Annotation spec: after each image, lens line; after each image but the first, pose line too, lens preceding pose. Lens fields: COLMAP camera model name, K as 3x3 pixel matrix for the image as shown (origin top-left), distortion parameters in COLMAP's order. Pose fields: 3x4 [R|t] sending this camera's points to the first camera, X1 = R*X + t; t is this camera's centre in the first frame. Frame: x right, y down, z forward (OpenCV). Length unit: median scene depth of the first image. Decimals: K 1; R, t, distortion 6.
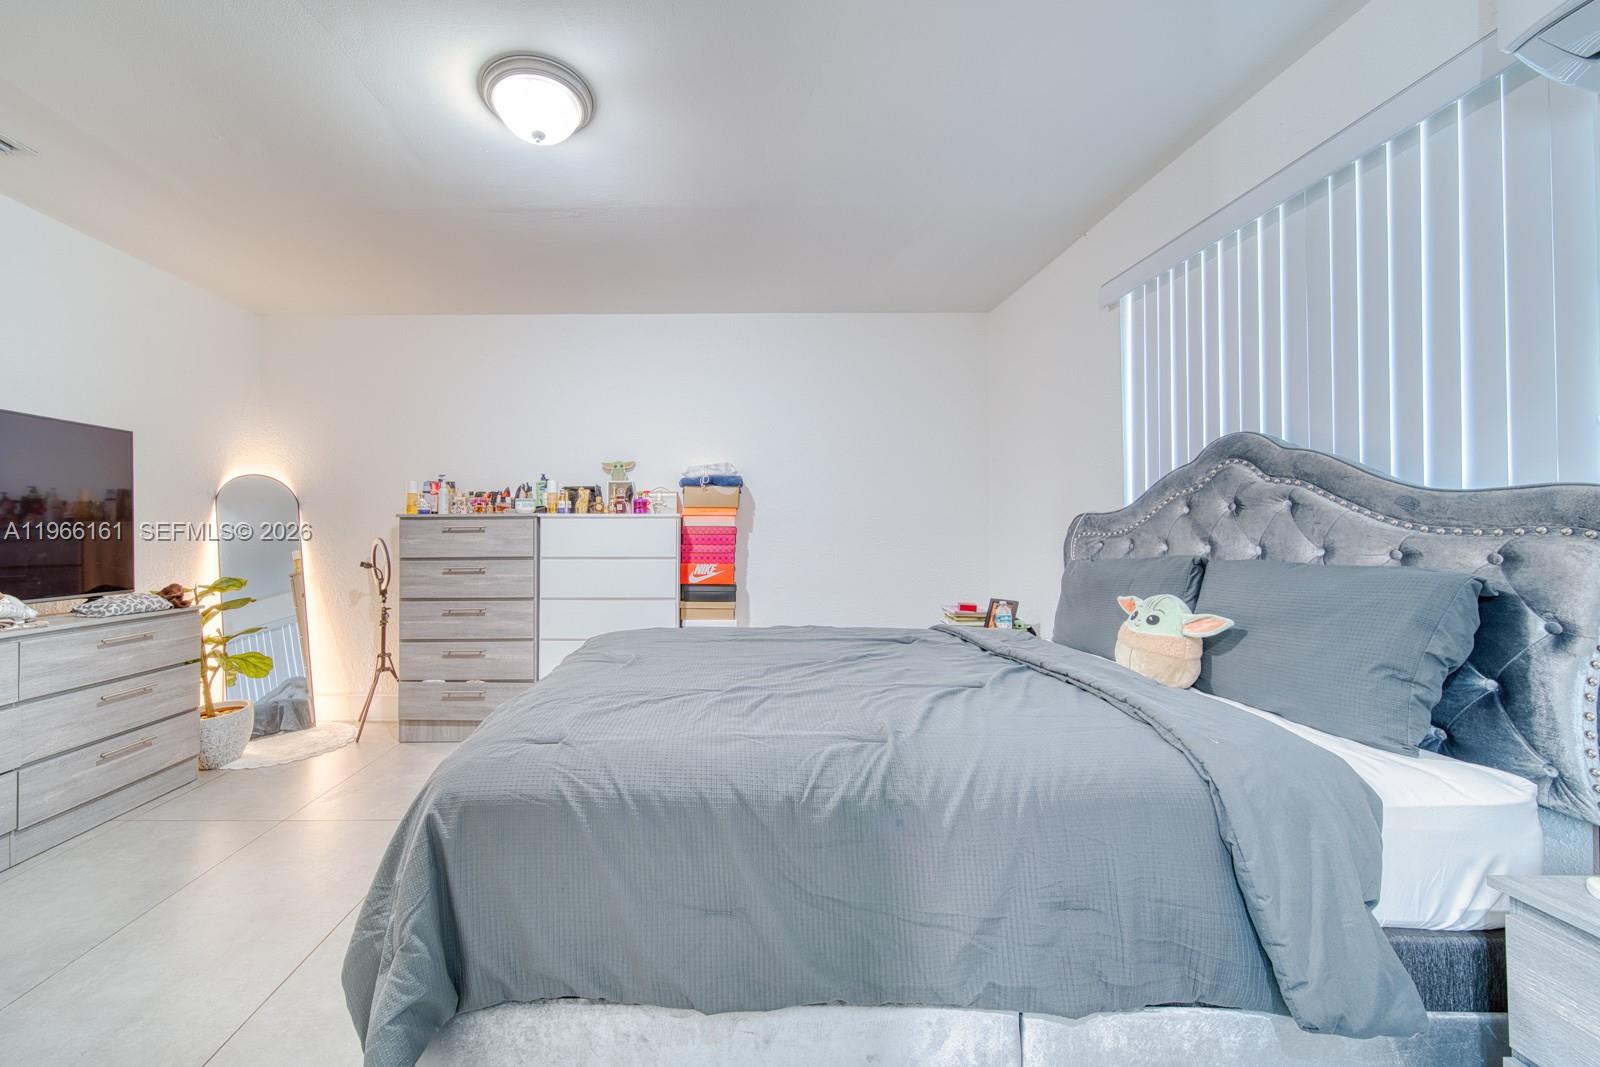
lens RADIAL K [[622.9, 0, 790.0], [0, 622.9, 530.2], [0, 0, 1]] dist [0.001917, 0.000126]
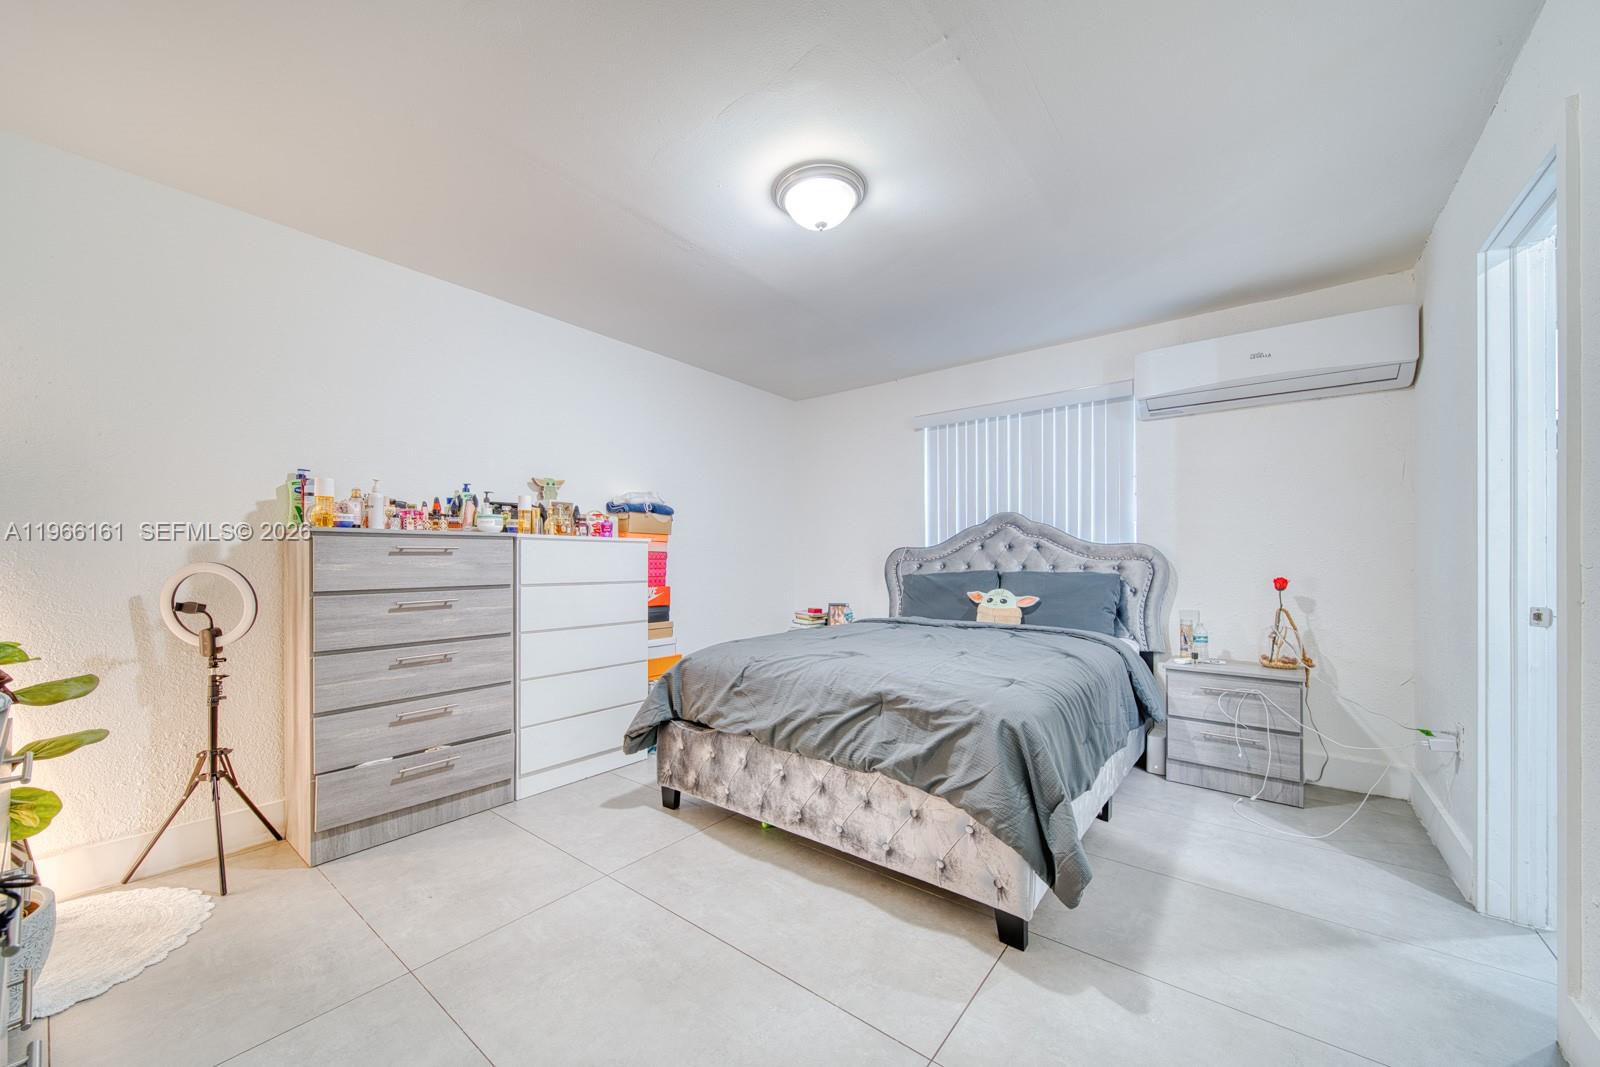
lens RADIAL K [[590.1, 0, 795.4], [0, 590.1, 556.9], [0, 0, 1]] dist [0.000408, 0.000058]
pose [[0.615051, 0.007574, 0.788451, -0.809492], [-0.007204, 0.999966, -0.003986, 0.005608], [-0.788454, -0.003228, 0.615085, 0.202770]]
